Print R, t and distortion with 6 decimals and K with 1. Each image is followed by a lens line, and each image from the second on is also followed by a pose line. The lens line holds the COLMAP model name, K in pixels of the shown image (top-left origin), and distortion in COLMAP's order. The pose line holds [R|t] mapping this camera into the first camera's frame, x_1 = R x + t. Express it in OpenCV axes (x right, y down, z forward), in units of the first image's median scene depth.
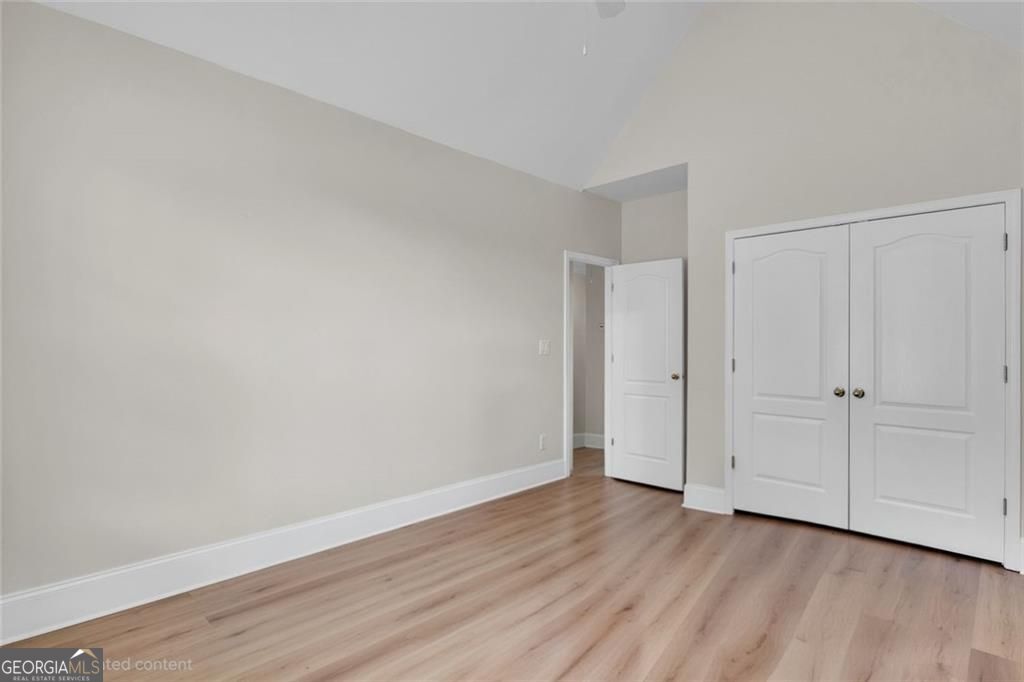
lens RADIAL K [[525.1, 0, 510.3], [0, 525.1, 339.0], [0, 0, 1]] dist [-0.004845, -0.000609]
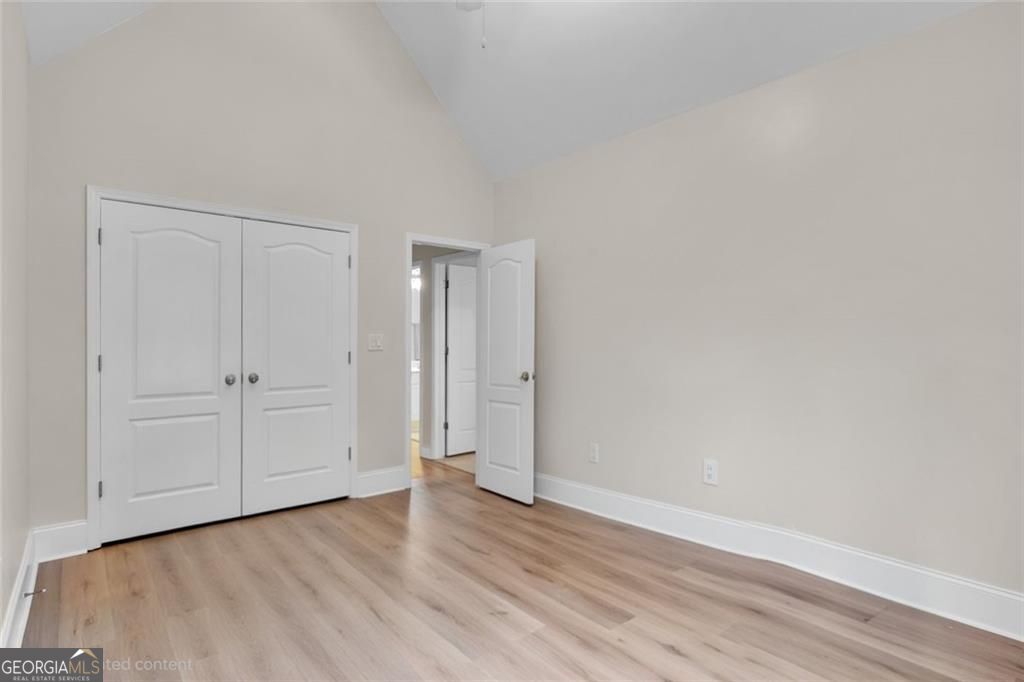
lens RADIAL K [[525.1, 0, 510.3], [0, 525.1, 339.0], [0, 0, 1]] dist [-0.004845, -0.000609]
pose [[0.109789, -0.013791, 0.993859, -0.318912], [-0.019346, 0.999685, 0.016009, -0.010627], [-0.993767, -0.020985, 0.109488, 0.371906]]
